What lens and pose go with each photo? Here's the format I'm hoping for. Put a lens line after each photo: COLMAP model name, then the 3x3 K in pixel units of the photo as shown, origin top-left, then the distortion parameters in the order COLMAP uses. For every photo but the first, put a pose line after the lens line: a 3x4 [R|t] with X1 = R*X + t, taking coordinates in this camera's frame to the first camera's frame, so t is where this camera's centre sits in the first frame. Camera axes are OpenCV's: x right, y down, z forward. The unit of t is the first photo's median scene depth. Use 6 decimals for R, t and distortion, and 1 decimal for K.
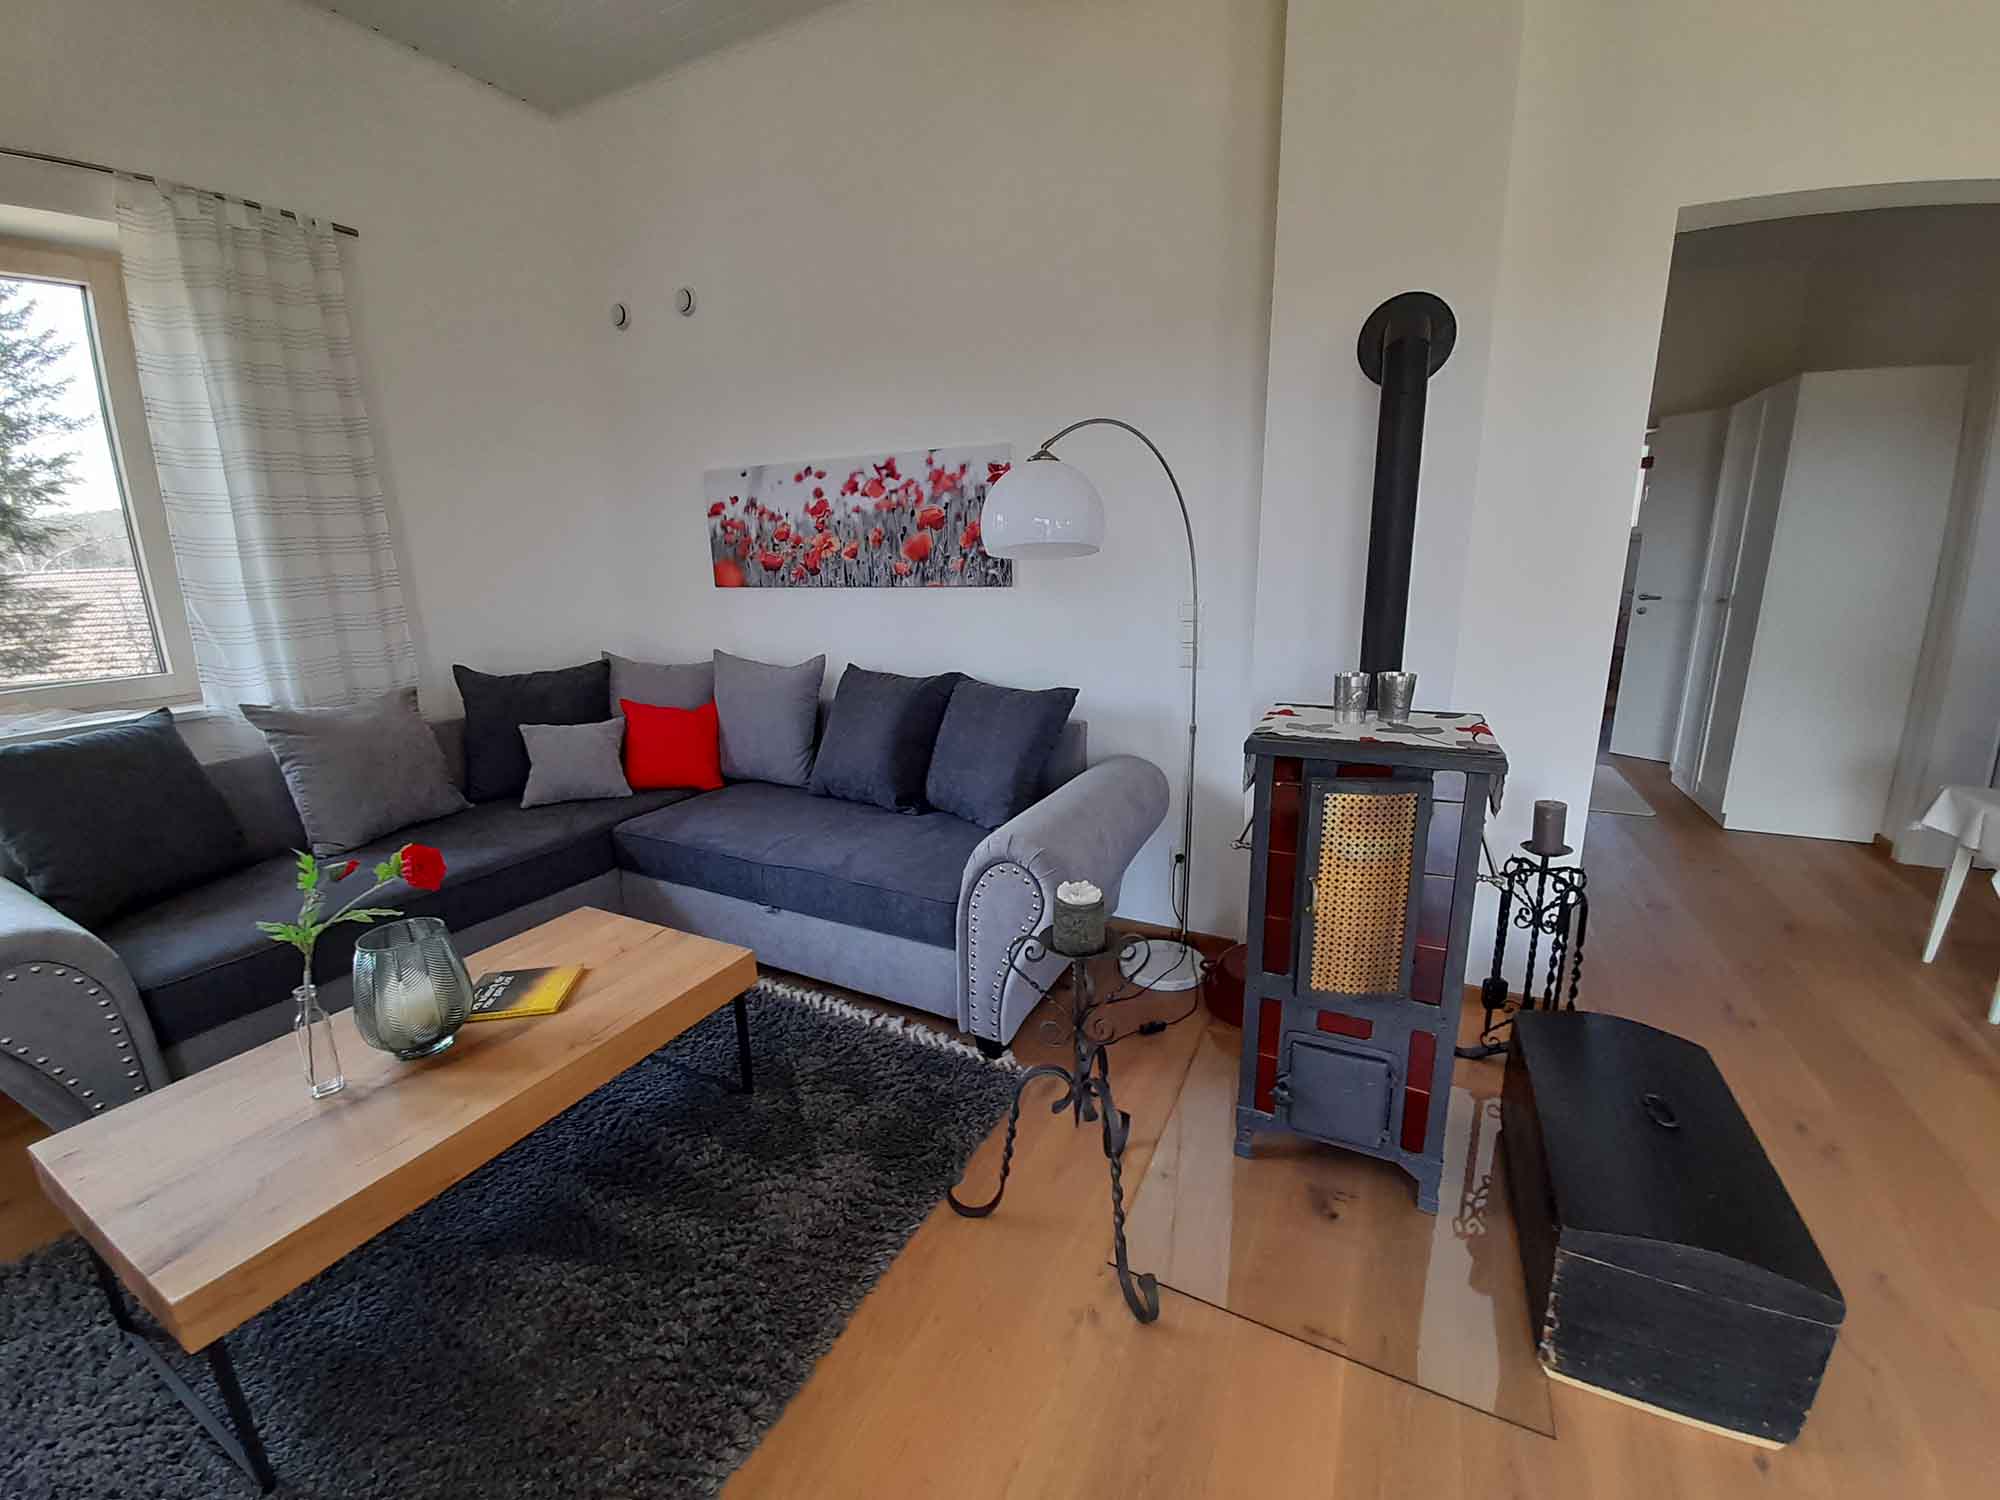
lens RADIAL K [[783.2, 0, 1007.4], [0, 783.2, 740.0], [0, 0, 1]] dist [-0.008189, -0.001412]
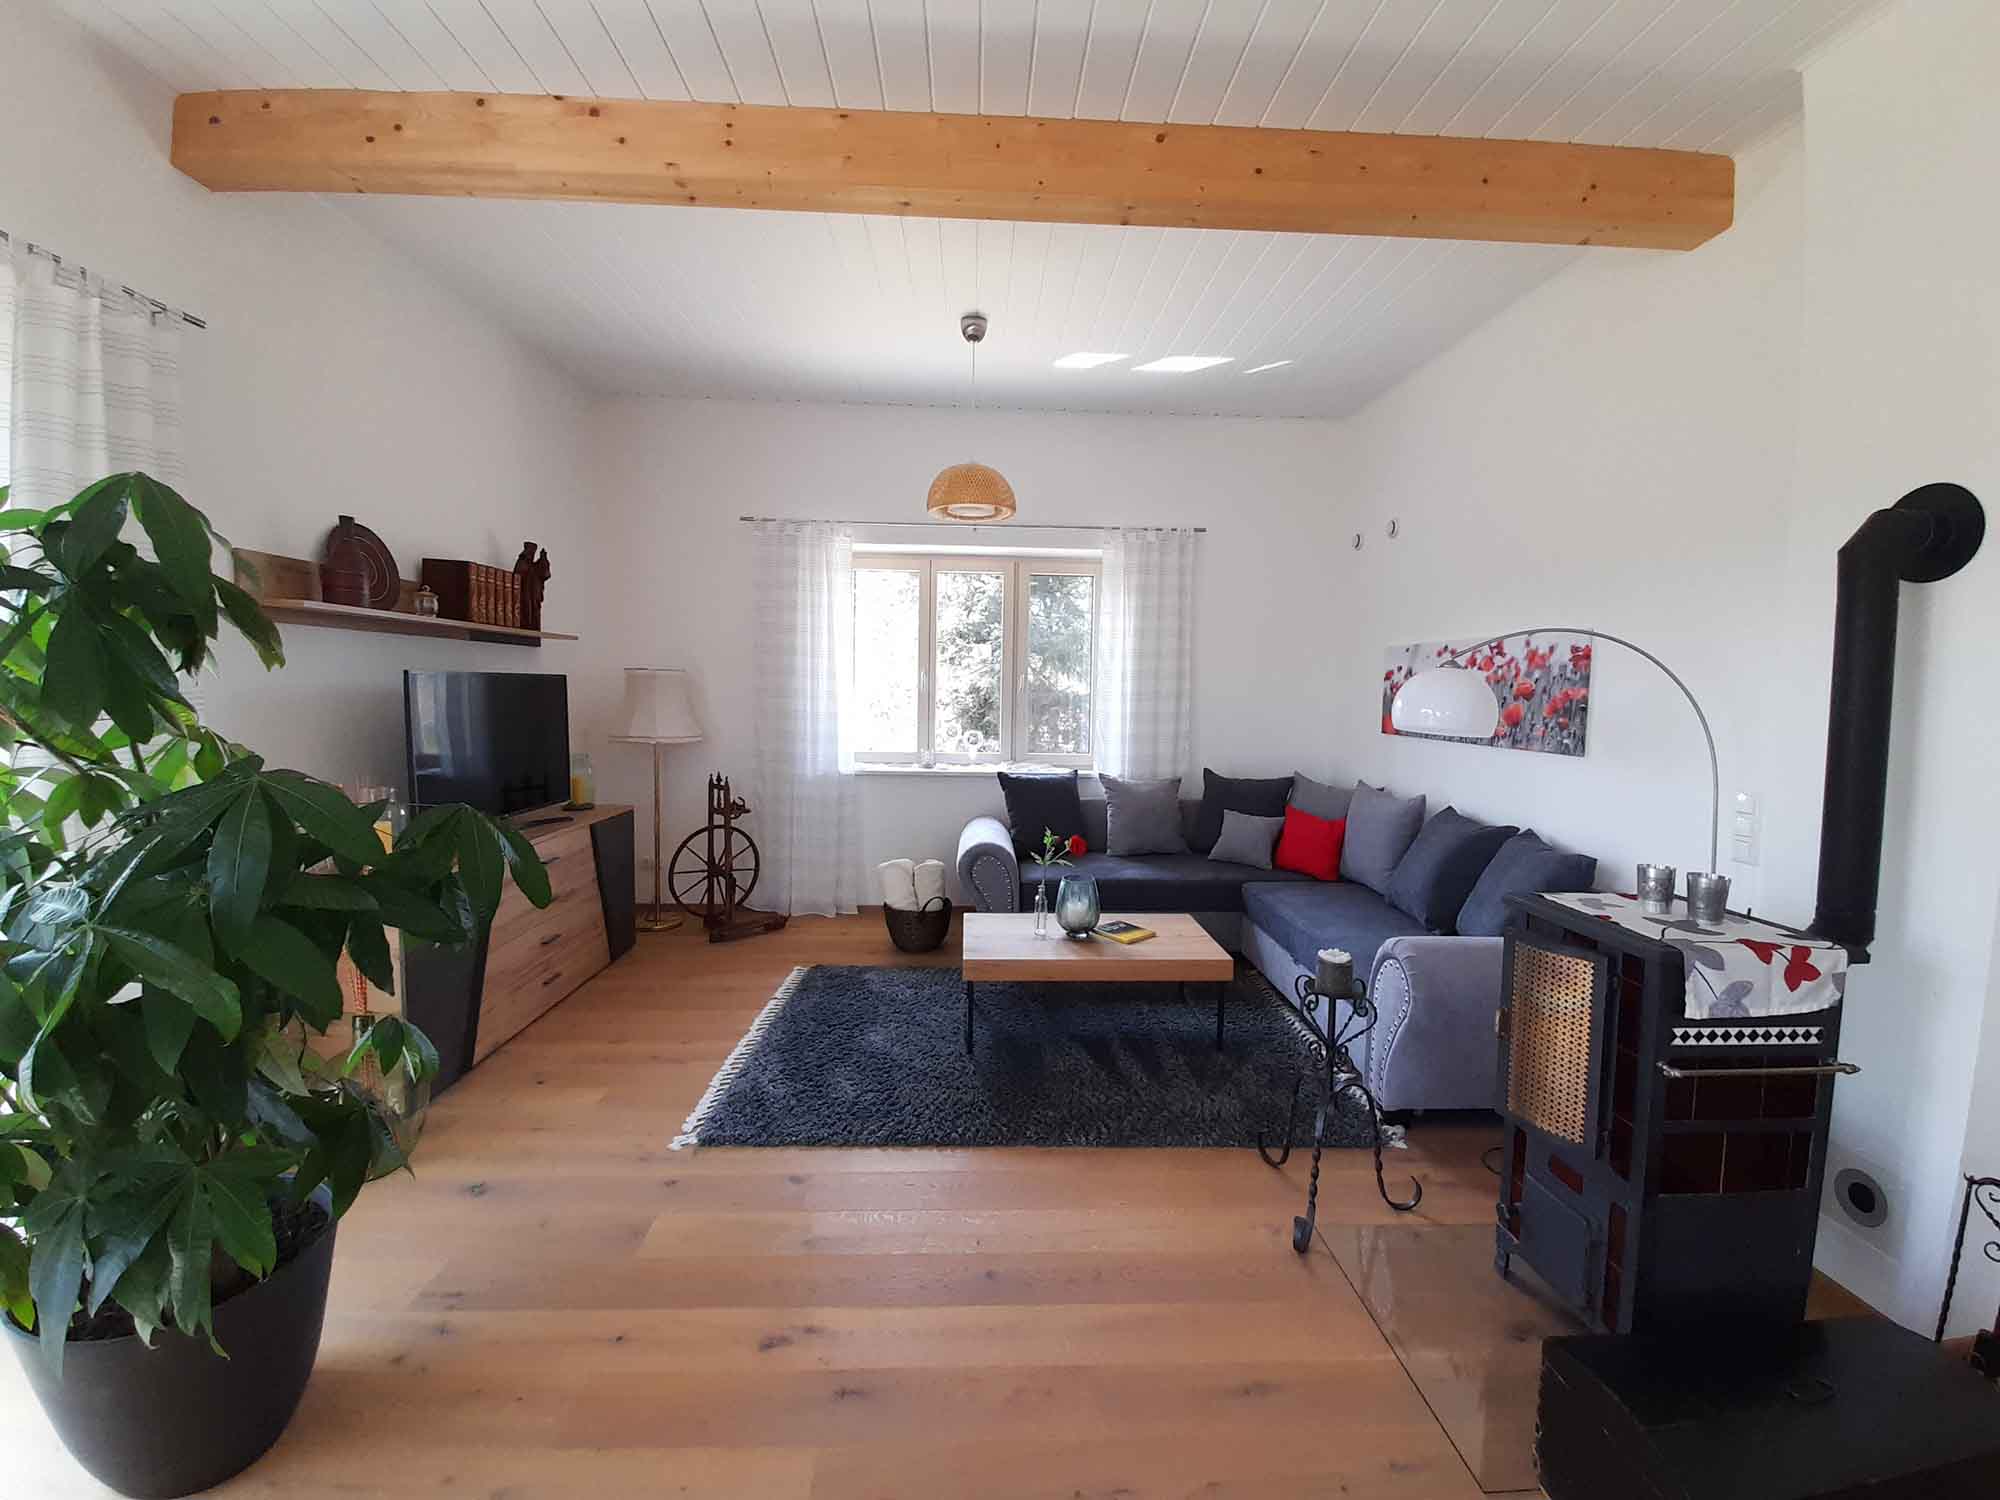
lens RADIAL K [[783.2, 0, 999.6], [0, 783.2, 744.3], [0, 0, 1]] dist [-0.008189, -0.001412]
pose [[0.479213, 0.088417, -0.873234, 0.534230], [-0.218265, 0.975664, -0.020991, -0.016708], [0.850127, 0.200655, 0.486849, -0.186088]]
